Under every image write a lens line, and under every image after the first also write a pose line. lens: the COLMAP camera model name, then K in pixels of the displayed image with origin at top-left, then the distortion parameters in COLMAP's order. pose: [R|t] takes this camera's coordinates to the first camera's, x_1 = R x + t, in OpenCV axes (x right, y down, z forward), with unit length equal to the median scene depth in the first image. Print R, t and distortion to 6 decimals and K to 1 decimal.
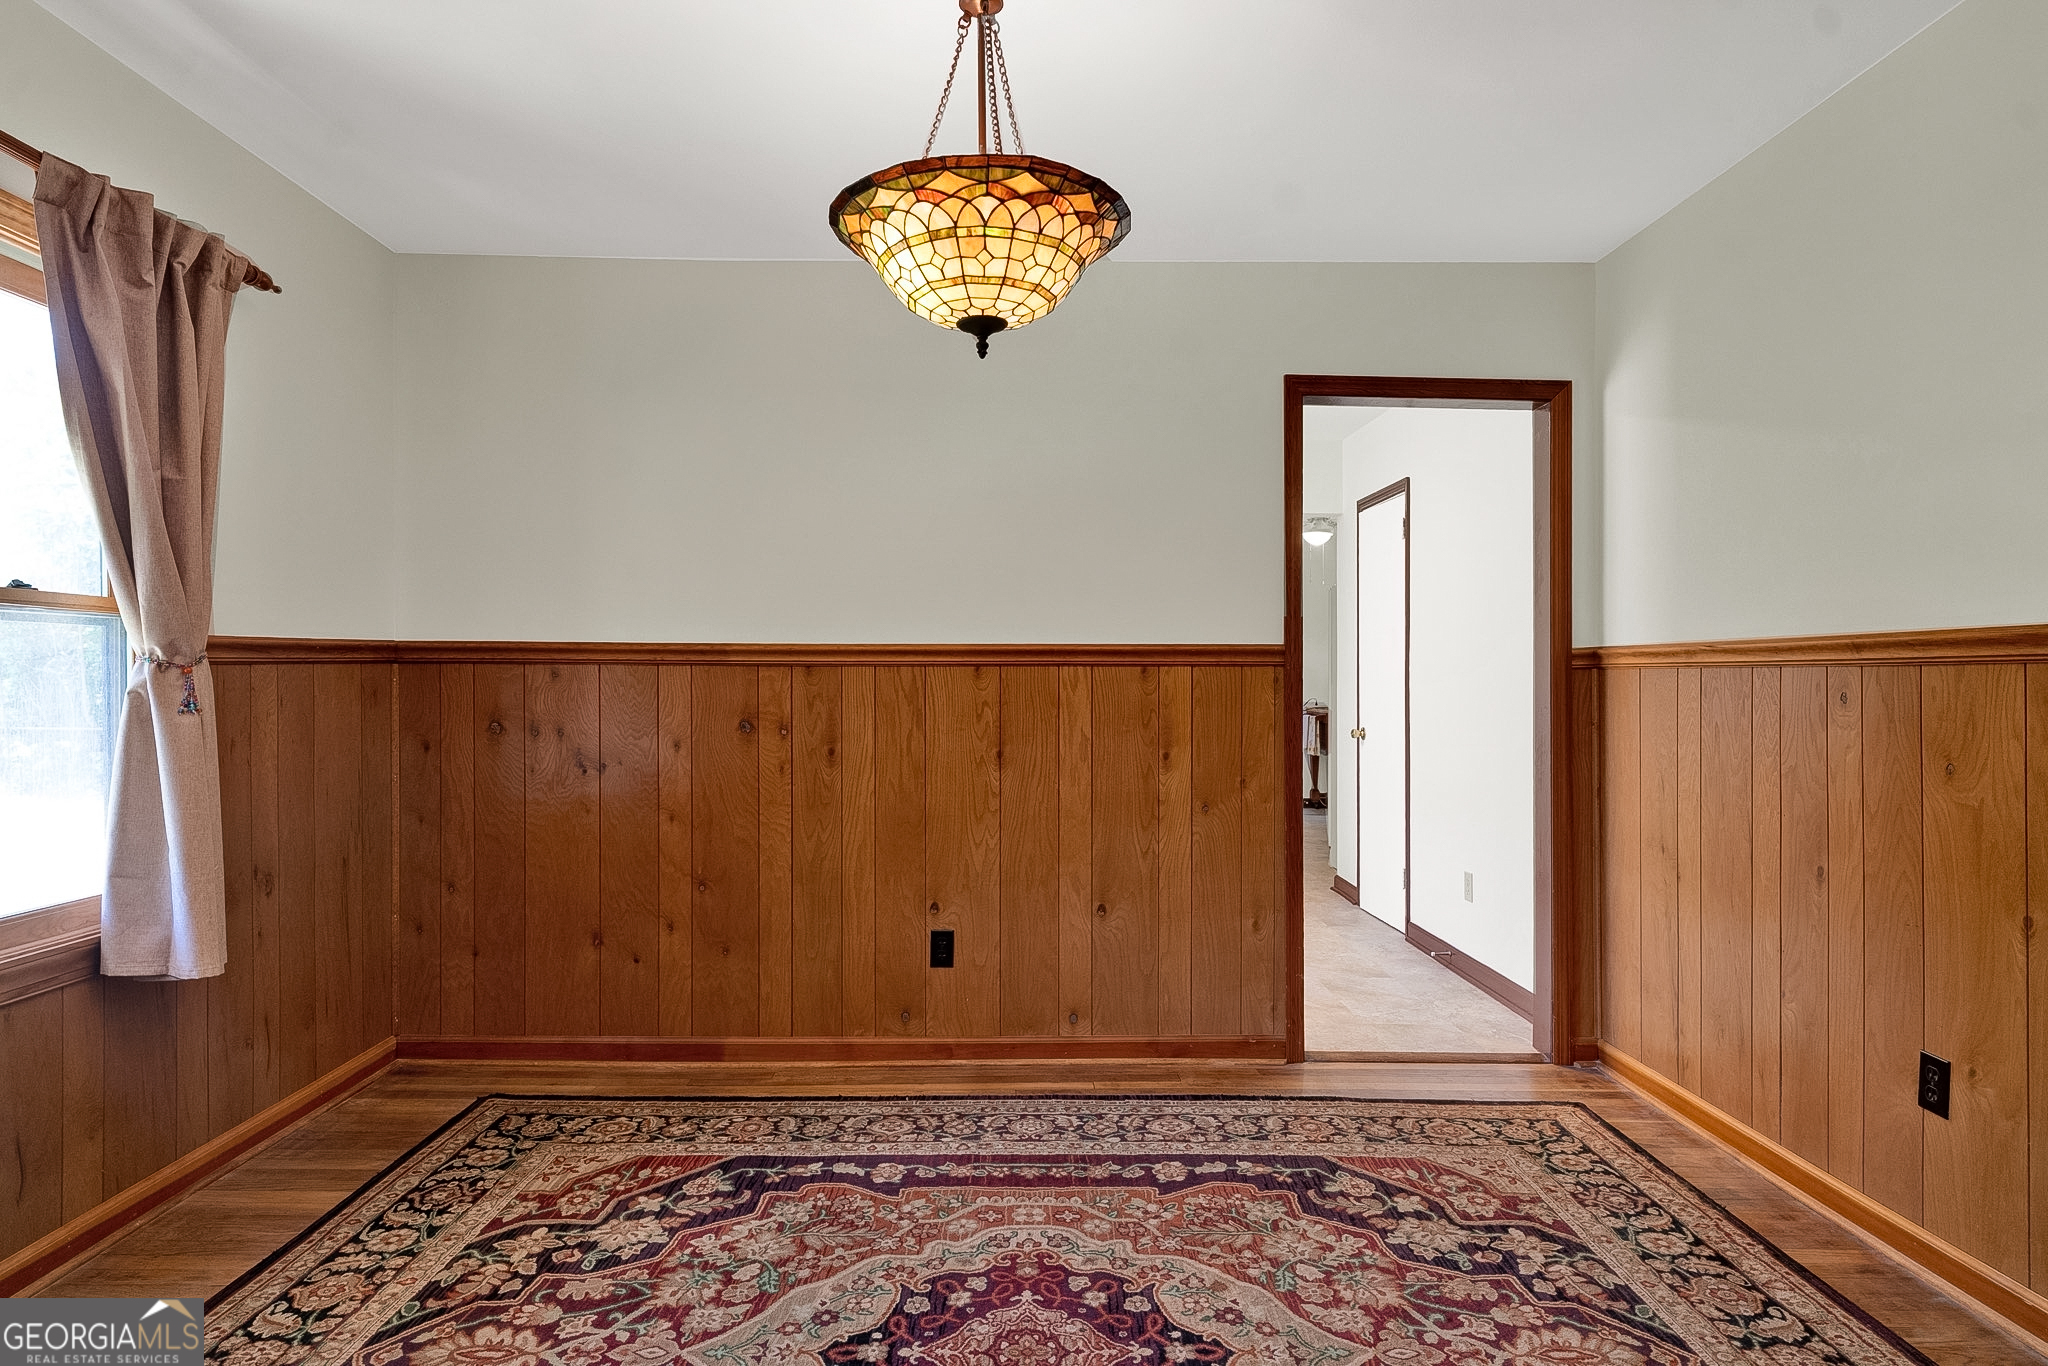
lens RADIAL K [[1110.3, 0, 1015.3], [0, 1110.3, 690.1], [0, 0, 1]] dist [-0.005087, 0.001349]
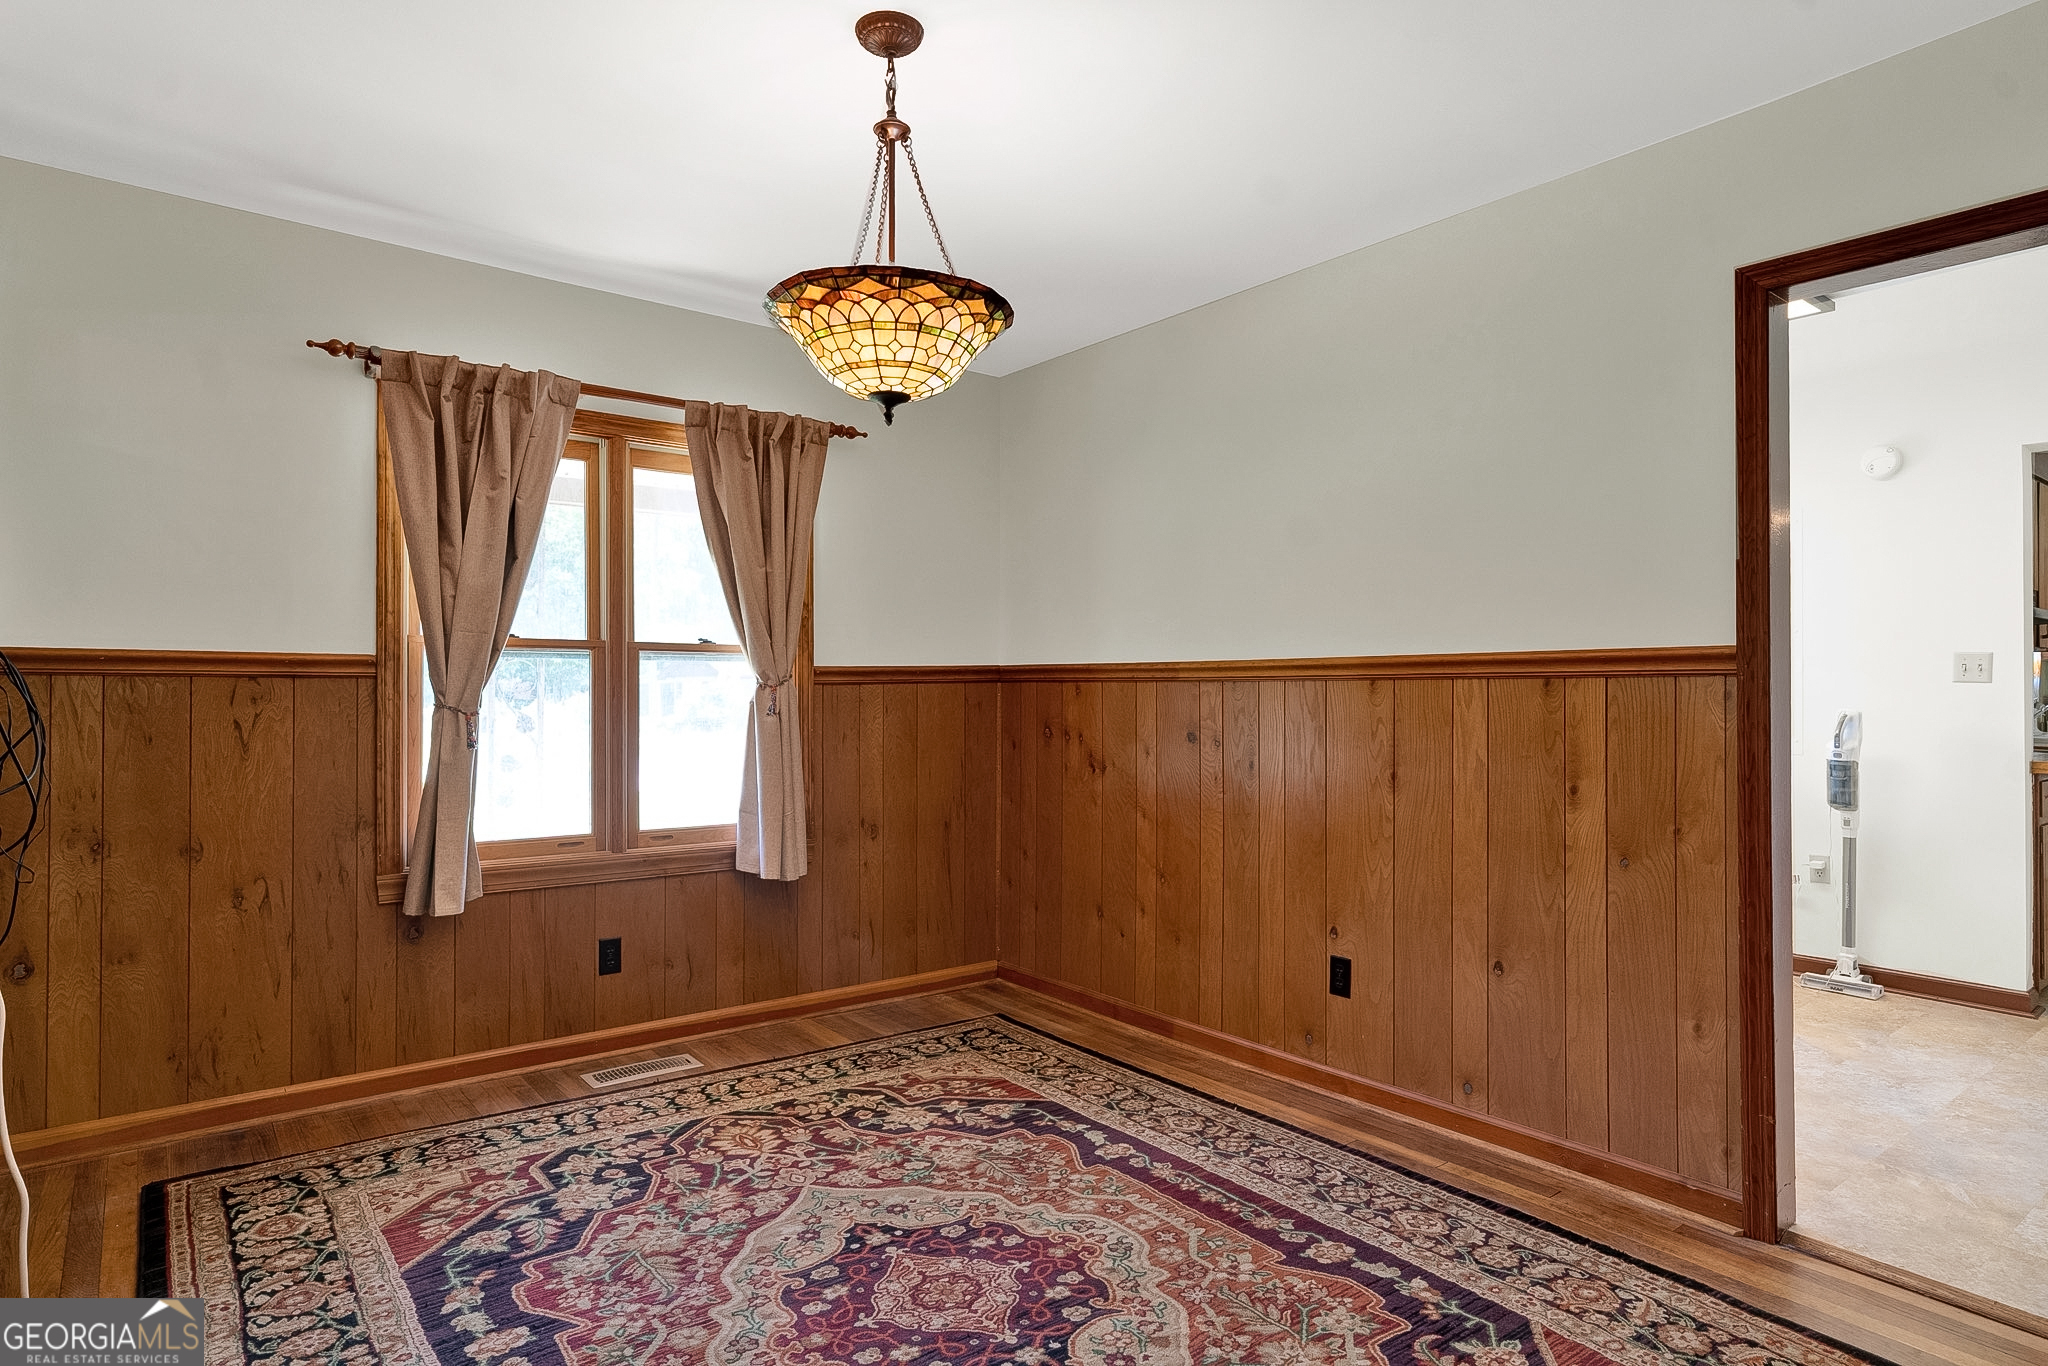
lens RADIAL K [[1110.4, 0, 1027.6], [0, 1110.4, 690.8], [0, 0, 1]] dist [-0.016619, 0.014050]
pose [[0.615270, -0.002679, -0.788312, 0.619610], [-0.007087, 0.999935, -0.008930, -0.002458], [0.788285, 0.011081, 0.615211, 0.239308]]
